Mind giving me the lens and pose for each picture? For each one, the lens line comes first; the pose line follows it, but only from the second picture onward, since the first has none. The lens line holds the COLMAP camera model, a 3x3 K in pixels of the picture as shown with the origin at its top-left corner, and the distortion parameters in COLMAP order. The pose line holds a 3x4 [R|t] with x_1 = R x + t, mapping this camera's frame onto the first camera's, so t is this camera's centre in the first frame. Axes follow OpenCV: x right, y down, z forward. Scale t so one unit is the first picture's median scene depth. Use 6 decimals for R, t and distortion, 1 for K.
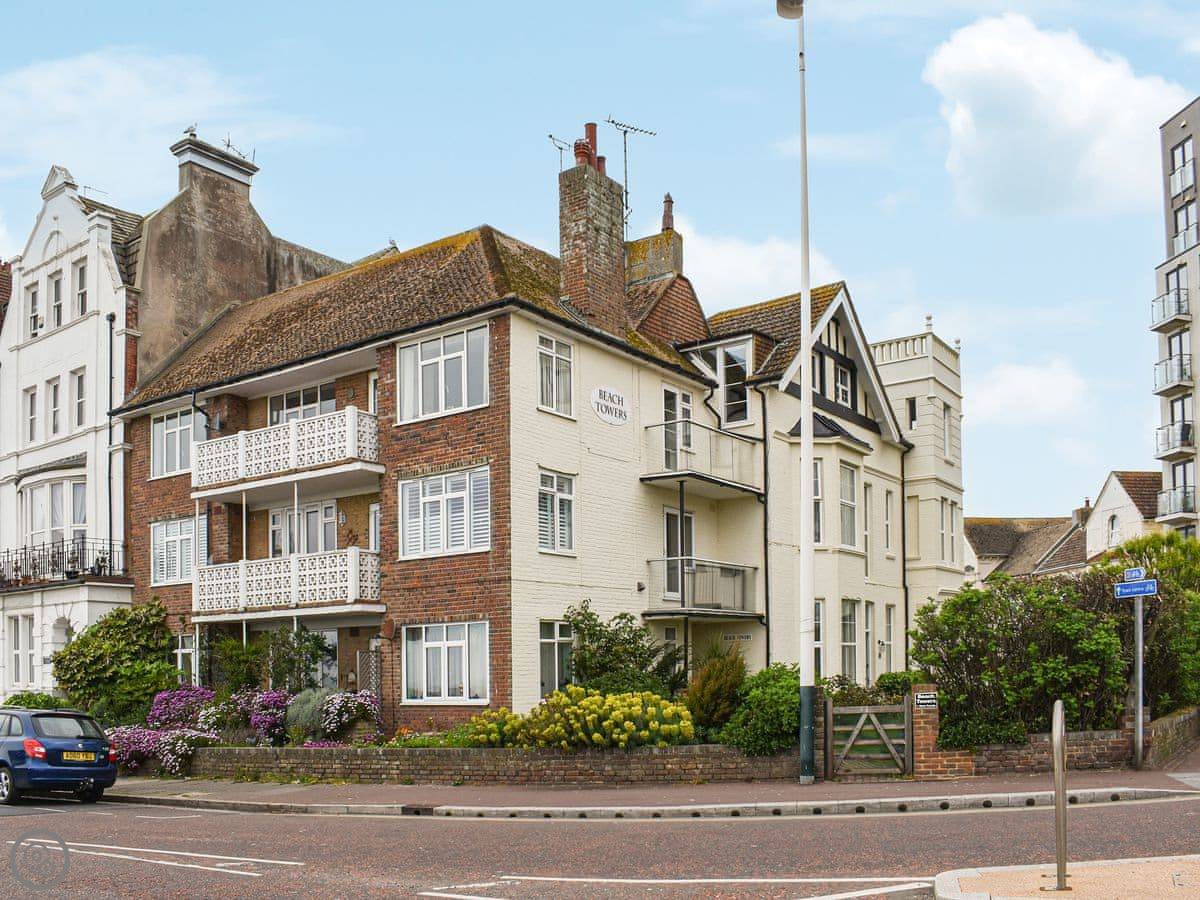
lens RADIAL K [[1099.2, 0, 597.1], [0, 1099.2, 425.5], [0, 0, 1]] dist [-0.073842, 0.005601]
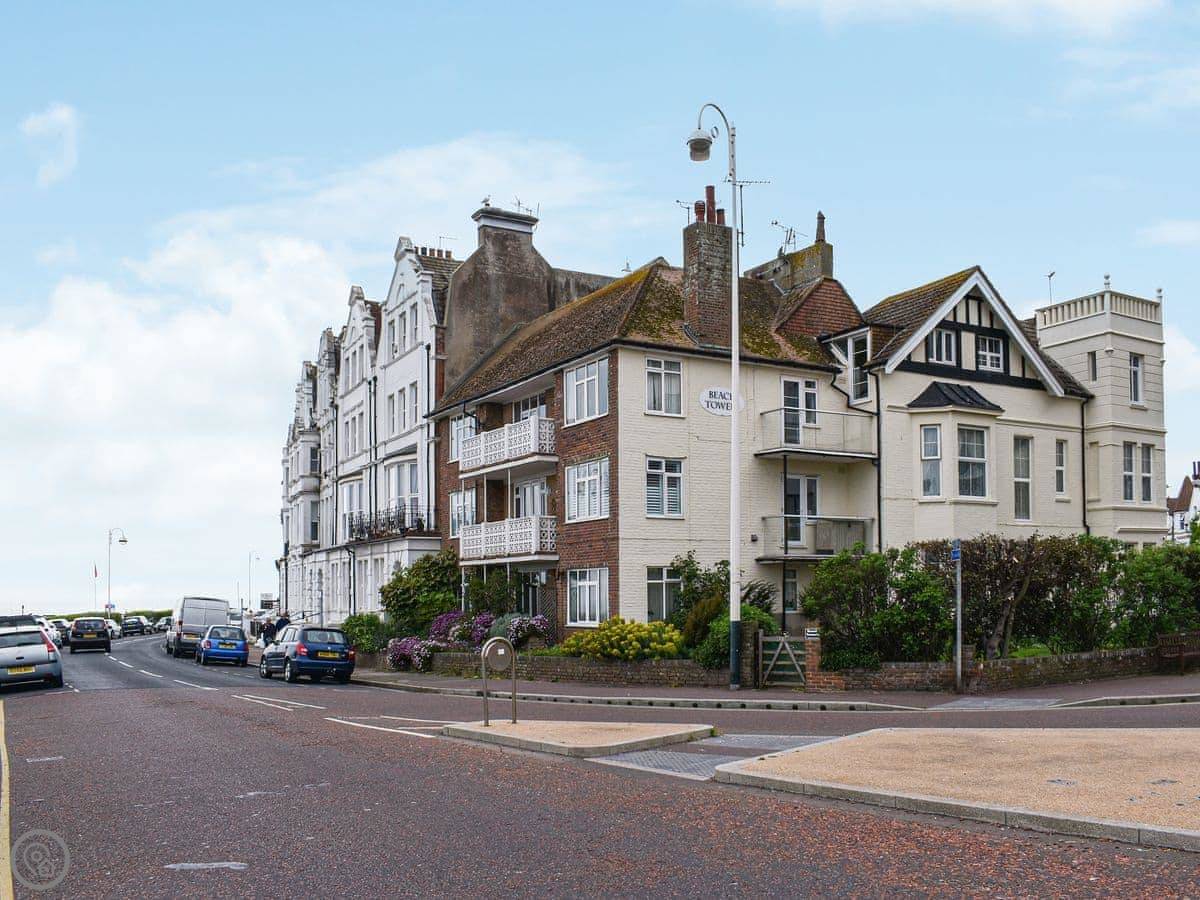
lens RADIAL K [[999.2, 0, 600.8], [0, 999.2, 295.8], [0, 0, 1]] dist [-0.031211, 0.000146]
pose [[0.925227, -0.094900, -0.367354, 0.293742], [0.070089, 0.994301, -0.080333, -0.051707], [0.372884, 0.048578, 0.926605, -0.166804]]
